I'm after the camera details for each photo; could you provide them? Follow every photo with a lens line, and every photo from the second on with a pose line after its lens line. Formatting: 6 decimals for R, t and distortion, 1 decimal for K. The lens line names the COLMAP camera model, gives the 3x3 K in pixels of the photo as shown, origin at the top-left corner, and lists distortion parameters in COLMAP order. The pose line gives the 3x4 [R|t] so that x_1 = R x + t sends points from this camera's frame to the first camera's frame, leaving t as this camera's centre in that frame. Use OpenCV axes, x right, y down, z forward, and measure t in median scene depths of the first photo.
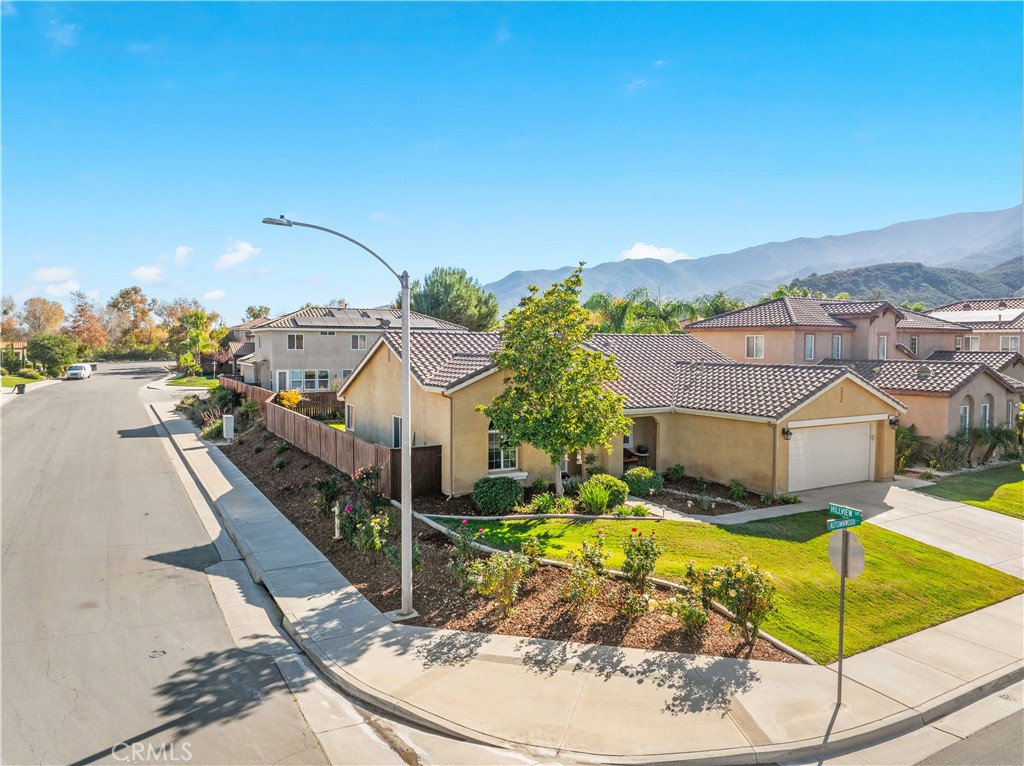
lens RADIAL K [[722.3, 0, 526.1], [0, 722.3, 377.9], [0, 0, 1]] dist [-0.030611, -0.001052]
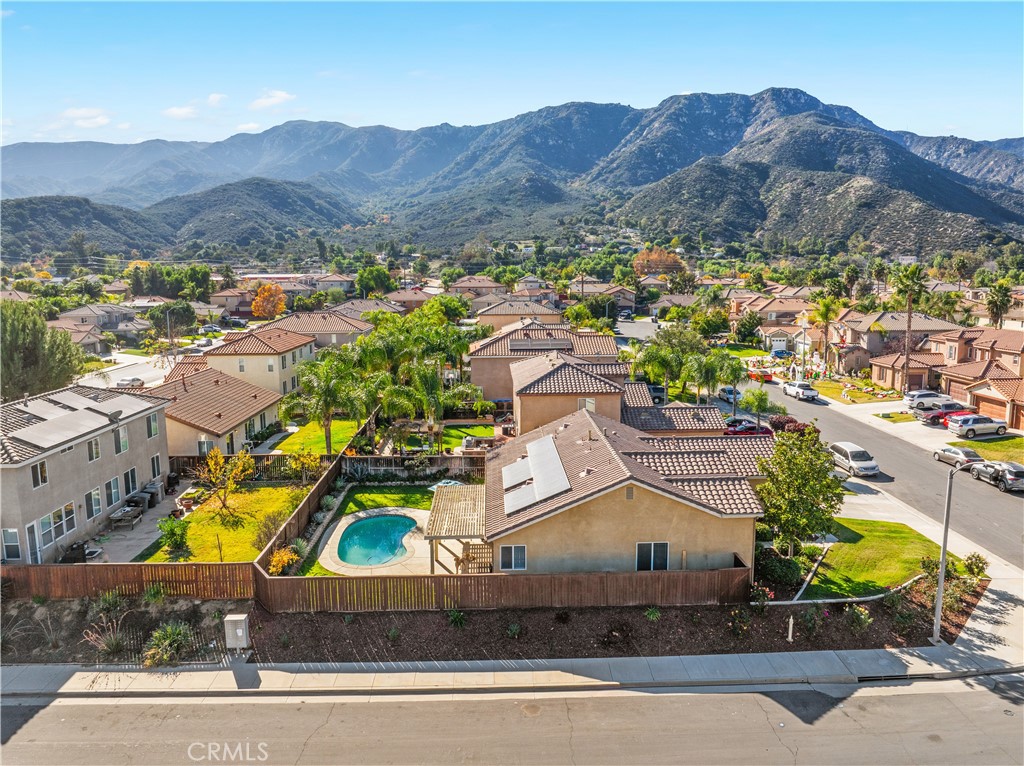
lens RADIAL K [[722.3, 0, 526.1], [0, 722.3, 377.9], [0, 0, 1]] dist [-0.030611, -0.001052]
pose [[0.458498, -0.134219, 0.878502, -1.877957], [0.045703, 0.990782, 0.127521, -0.553198], [-0.887520, -0.018318, 0.460406, 0.925829]]
